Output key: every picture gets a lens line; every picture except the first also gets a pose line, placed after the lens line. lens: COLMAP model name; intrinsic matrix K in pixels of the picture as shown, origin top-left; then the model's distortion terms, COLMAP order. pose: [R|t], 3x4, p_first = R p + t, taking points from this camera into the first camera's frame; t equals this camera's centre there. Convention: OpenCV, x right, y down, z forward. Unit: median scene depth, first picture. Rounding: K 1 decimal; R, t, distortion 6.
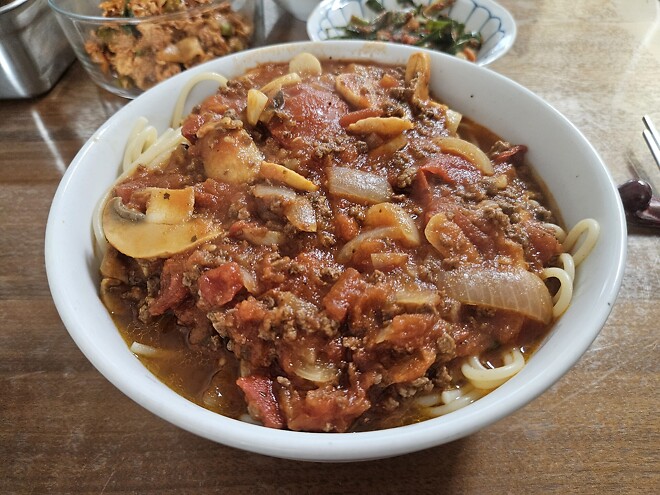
lens RADIAL K [[469.0, 0, 330.0], [0, 469.0, 247.5], [0, 0, 1]] dist [-0.002264, -0.007487]
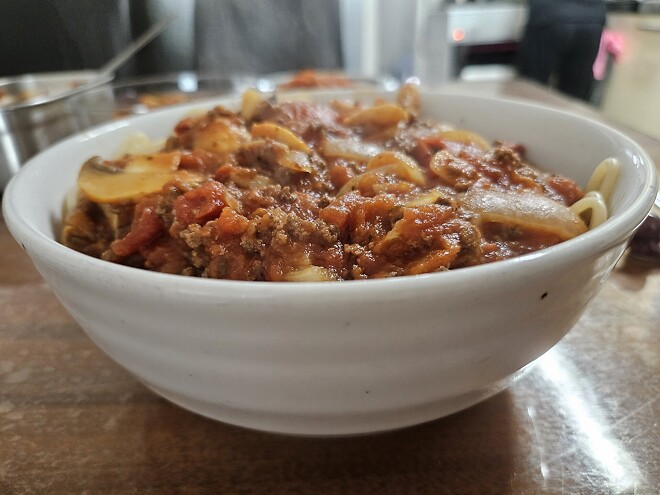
lens RADIAL K [[469.0, 0, 330.0], [0, 469.0, 247.5], [0, 0, 1]] dist [-0.002264, -0.007487]
pose [[0.999632, -0.021896, 0.015989, -0.009054], [0.026211, 0.931313, -0.363276, 0.420664], [-0.006936, 0.363562, 0.931544, 0.205000]]
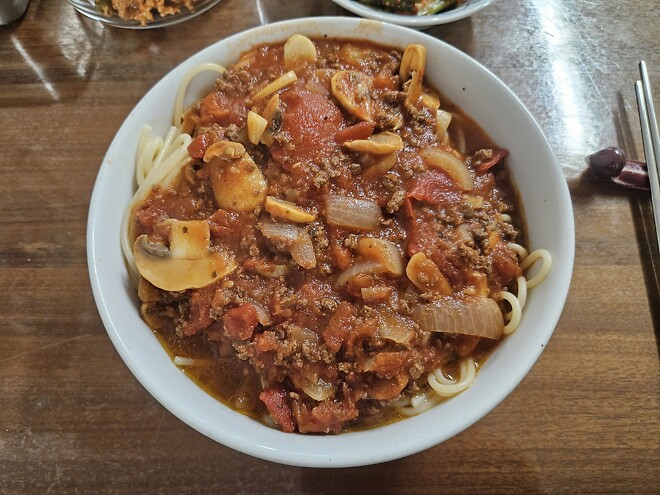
lens RADIAL K [[469.0, 0, 330.0], [0, 469.0, 247.5], [0, 0, 1]] dist [-0.002264, -0.007487]
pose [[0.999892, -0.008920, 0.011718, -0.007152], [0.004564, 0.944219, 0.329286, -0.464870], [-0.014002, -0.329197, 0.944158, -0.111104]]
